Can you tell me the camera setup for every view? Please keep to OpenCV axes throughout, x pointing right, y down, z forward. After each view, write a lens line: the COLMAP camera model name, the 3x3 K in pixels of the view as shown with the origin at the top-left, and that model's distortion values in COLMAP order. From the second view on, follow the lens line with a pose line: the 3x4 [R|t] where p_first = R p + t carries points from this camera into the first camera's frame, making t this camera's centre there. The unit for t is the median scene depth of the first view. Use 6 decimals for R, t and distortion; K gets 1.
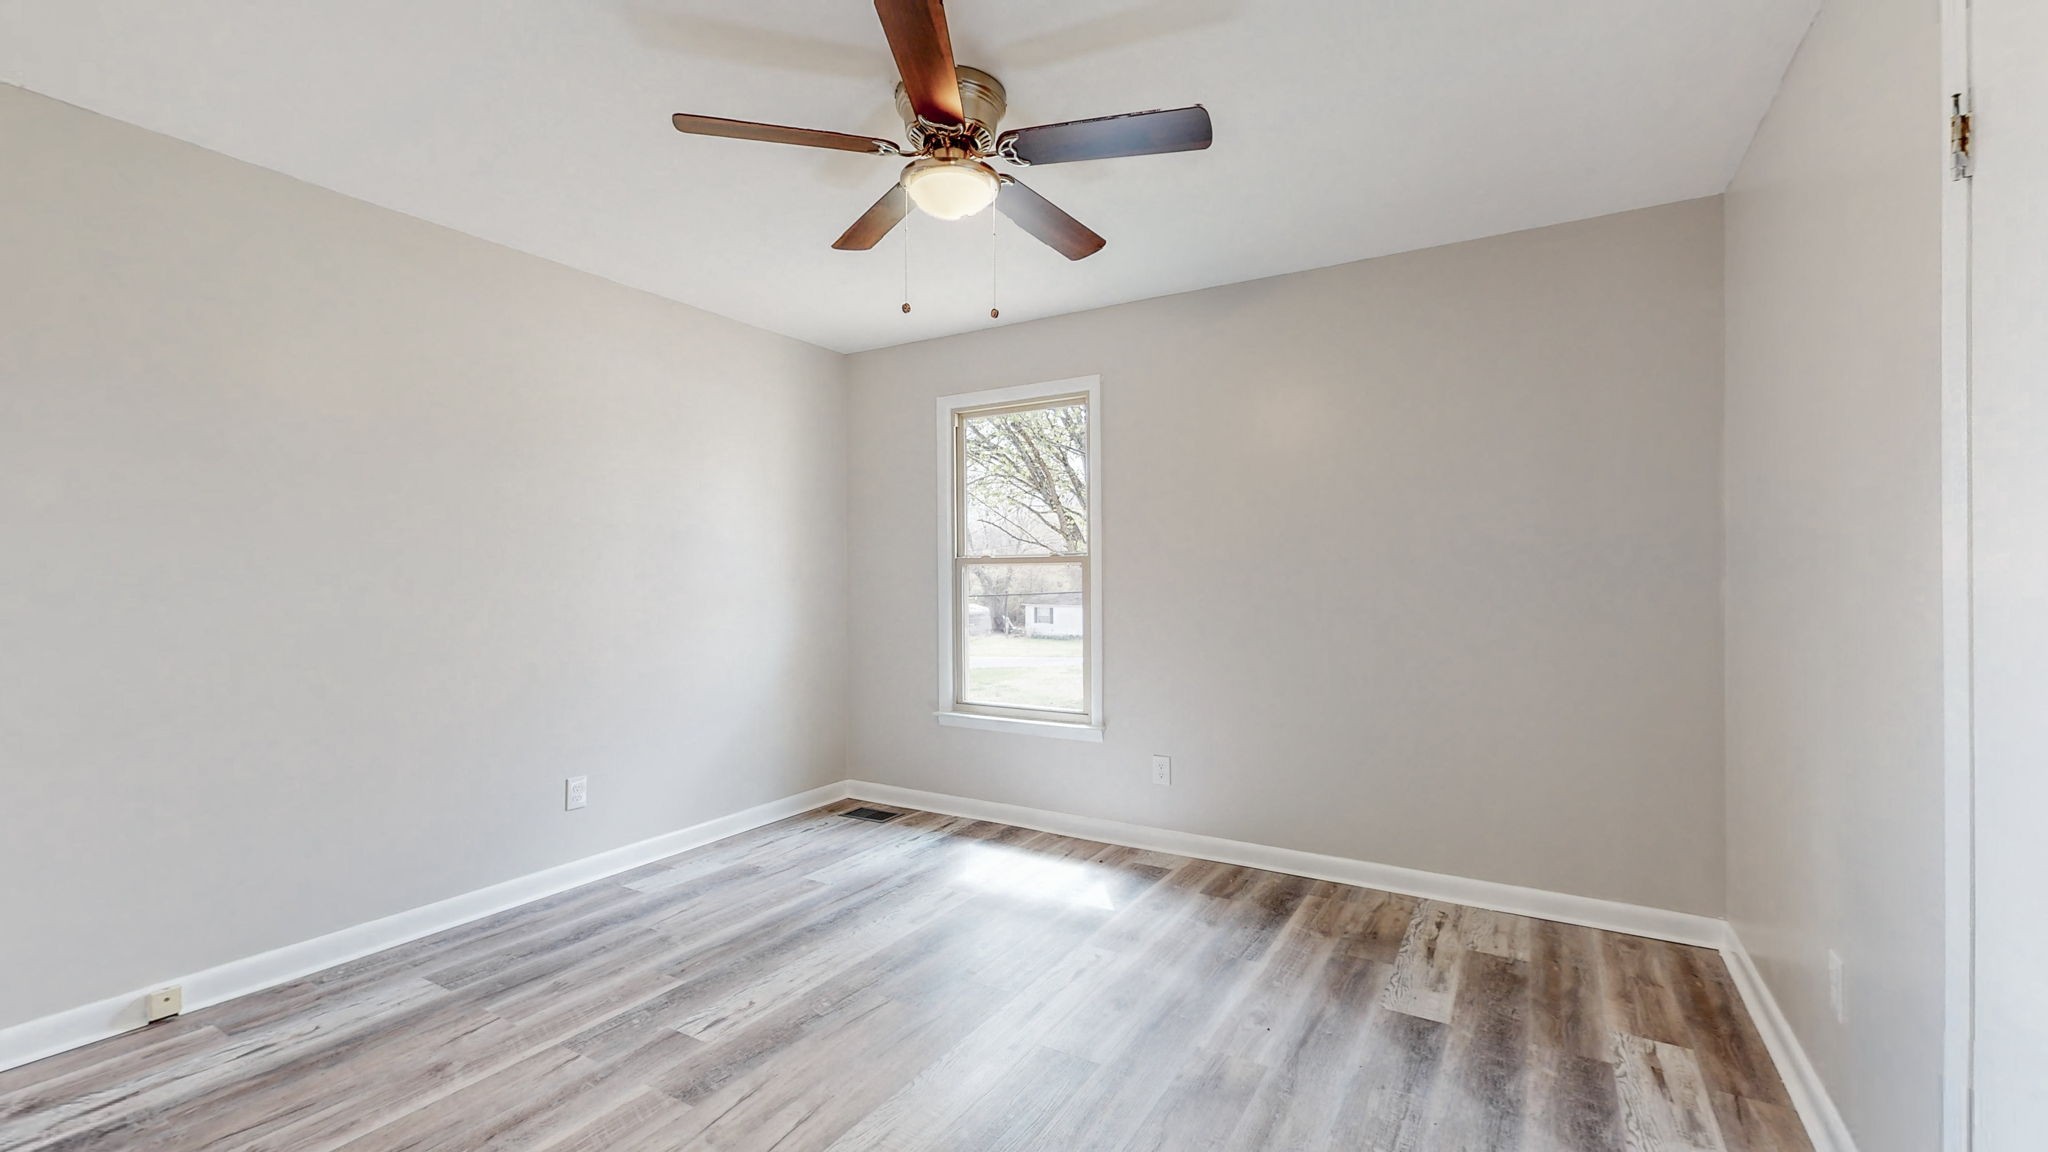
lens RADIAL K [[750.0, 0, 1024.0], [0, 750.0, 576.0], [0, 0, 1]] dist [0.000585, -0.000109]
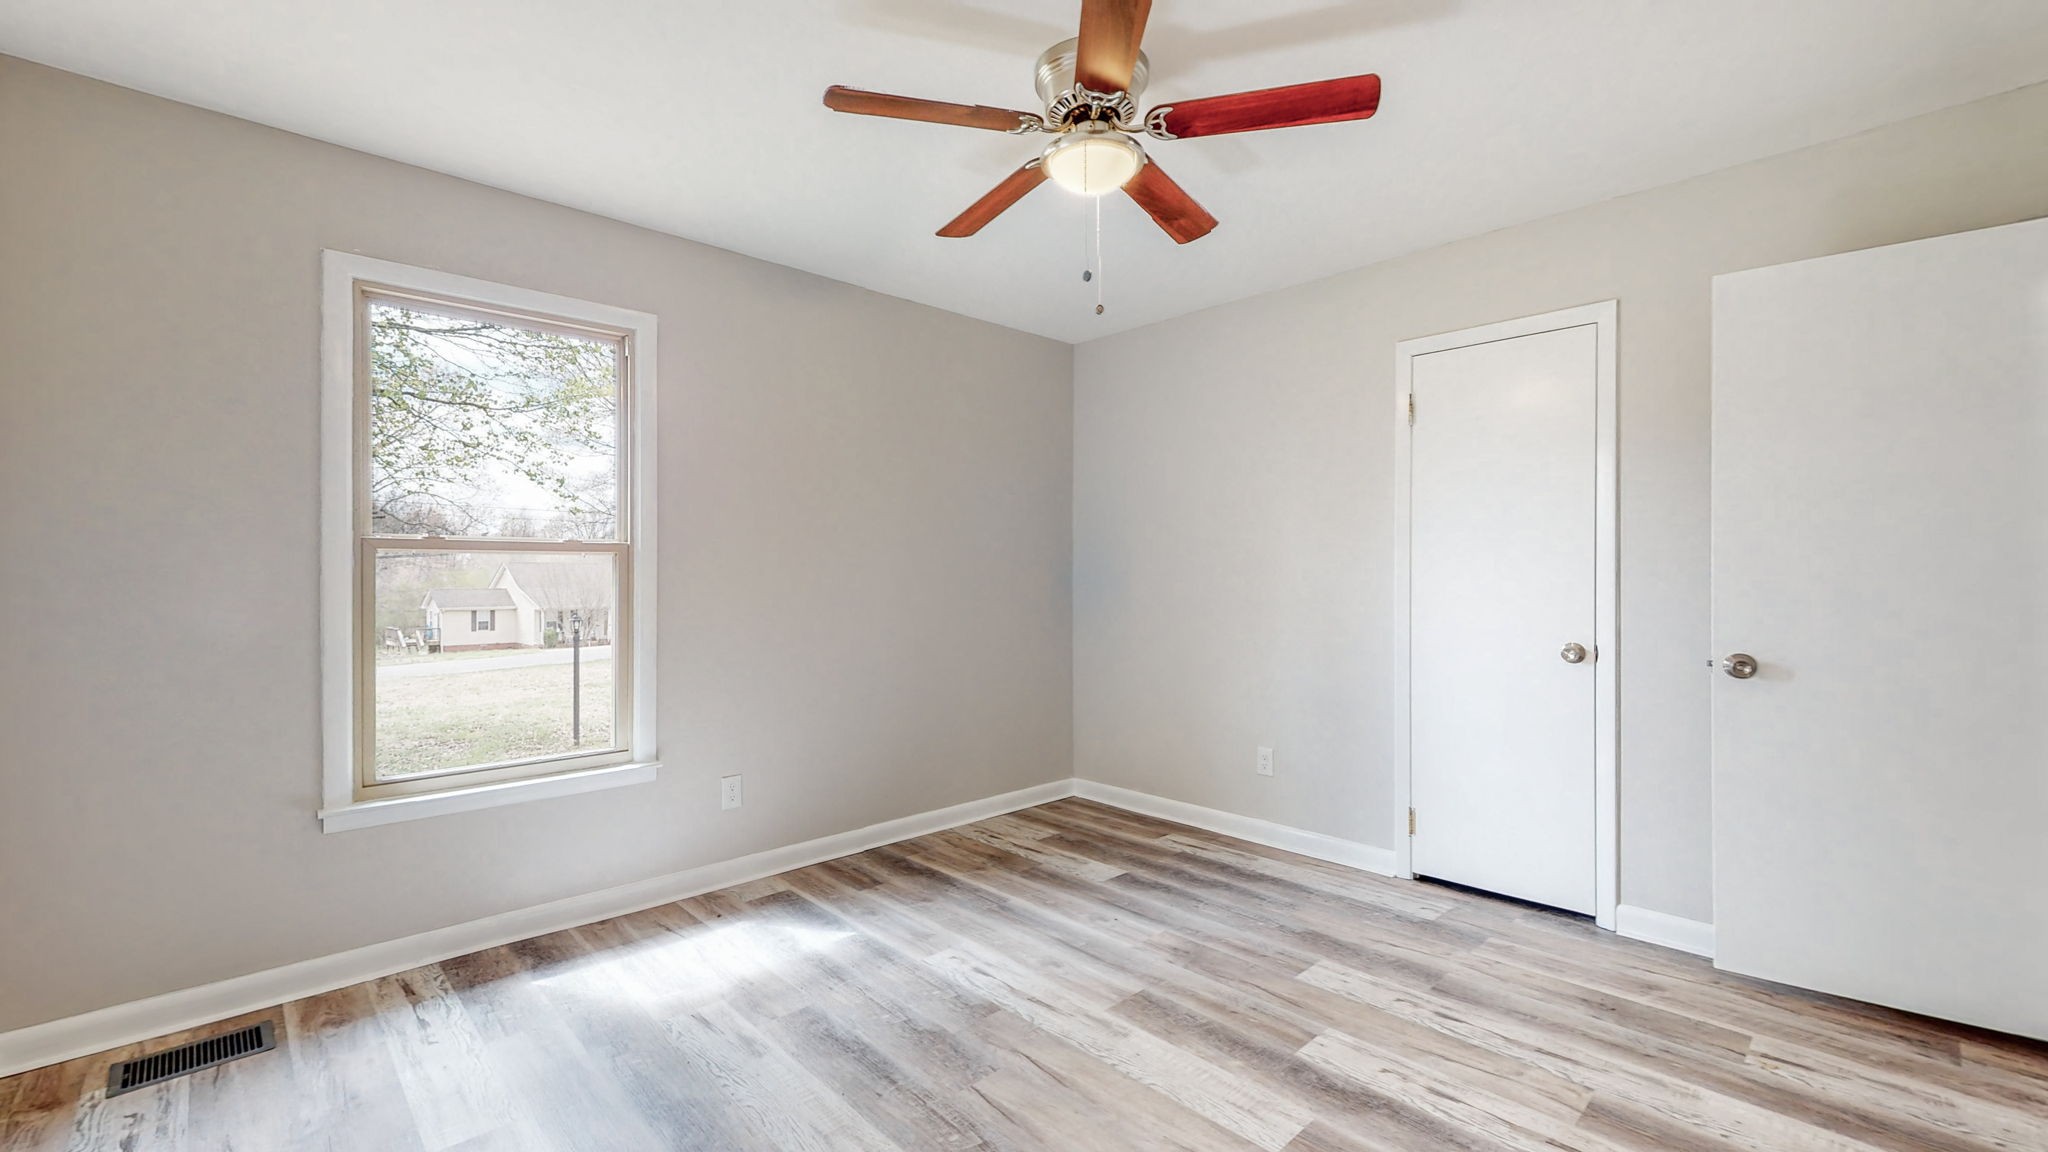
lens RADIAL K [[750.0, 0, 1024.0], [0, 750.0, 576.0], [0, 0, 1]] dist [0.000585, -0.000109]
pose [[0.380308, 0.001239, 0.924859, -0.606357], [0.000022, 0.999999, -0.001348, 0.008634], [-0.924860, 0.000533, 0.380308, 0.425066]]
